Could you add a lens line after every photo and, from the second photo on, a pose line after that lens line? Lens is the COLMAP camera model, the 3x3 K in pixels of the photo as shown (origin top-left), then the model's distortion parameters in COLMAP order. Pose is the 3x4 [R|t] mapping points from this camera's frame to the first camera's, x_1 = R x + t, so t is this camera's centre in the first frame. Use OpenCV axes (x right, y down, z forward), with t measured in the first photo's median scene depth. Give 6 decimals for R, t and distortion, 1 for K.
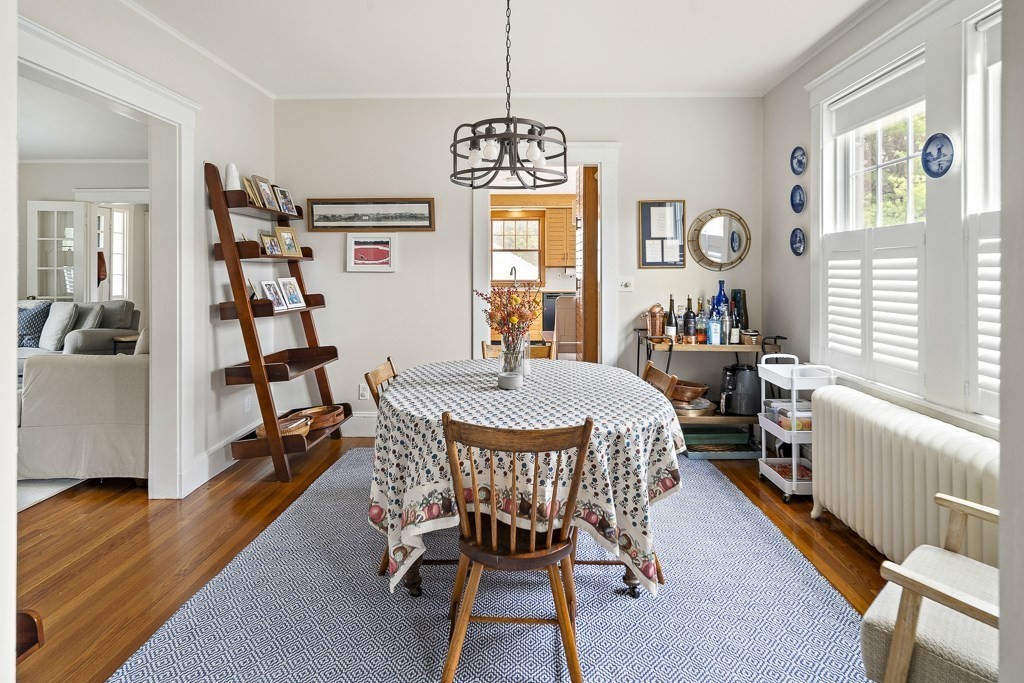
lens RADIAL K [[555.4, 0, 501.0], [0, 555.4, 269.6], [0, 0, 1]] dist [0.004000, 0.000012]
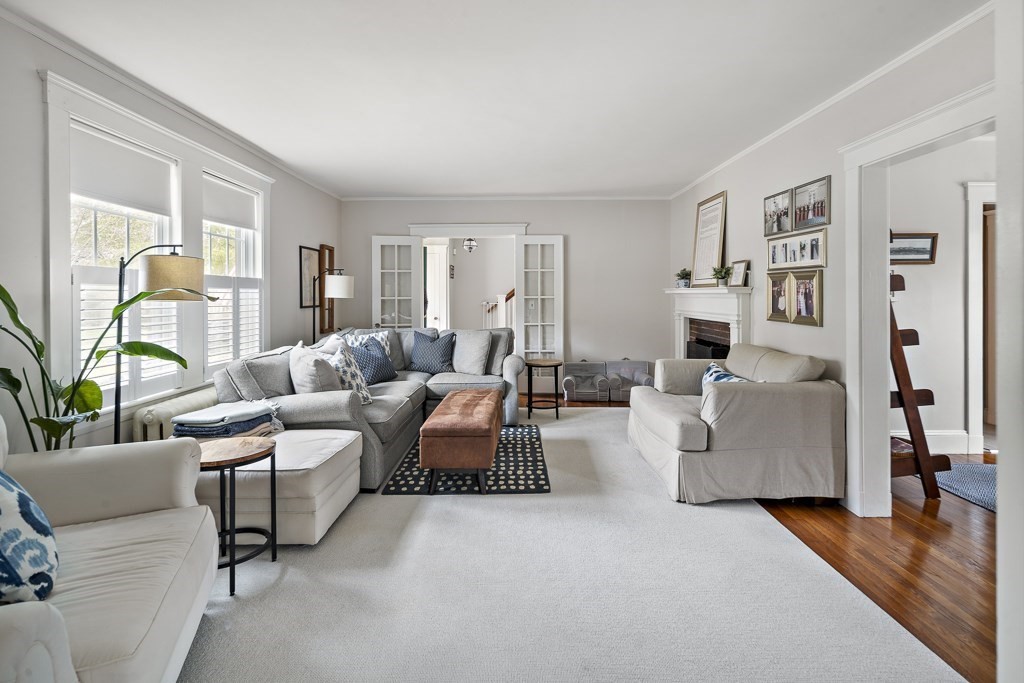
lens RADIAL K [[487.8, 0, 517.4], [0, 487.8, 294.7], [0, 0, 1]] dist [-0.000770, -0.000421]
pose [[0.998939, -0.007694, 0.045410, -0.745625], [0.007511, 0.999963, 0.004198, -0.013384], [-0.045440, -0.003853, 0.998960, 0.052780]]
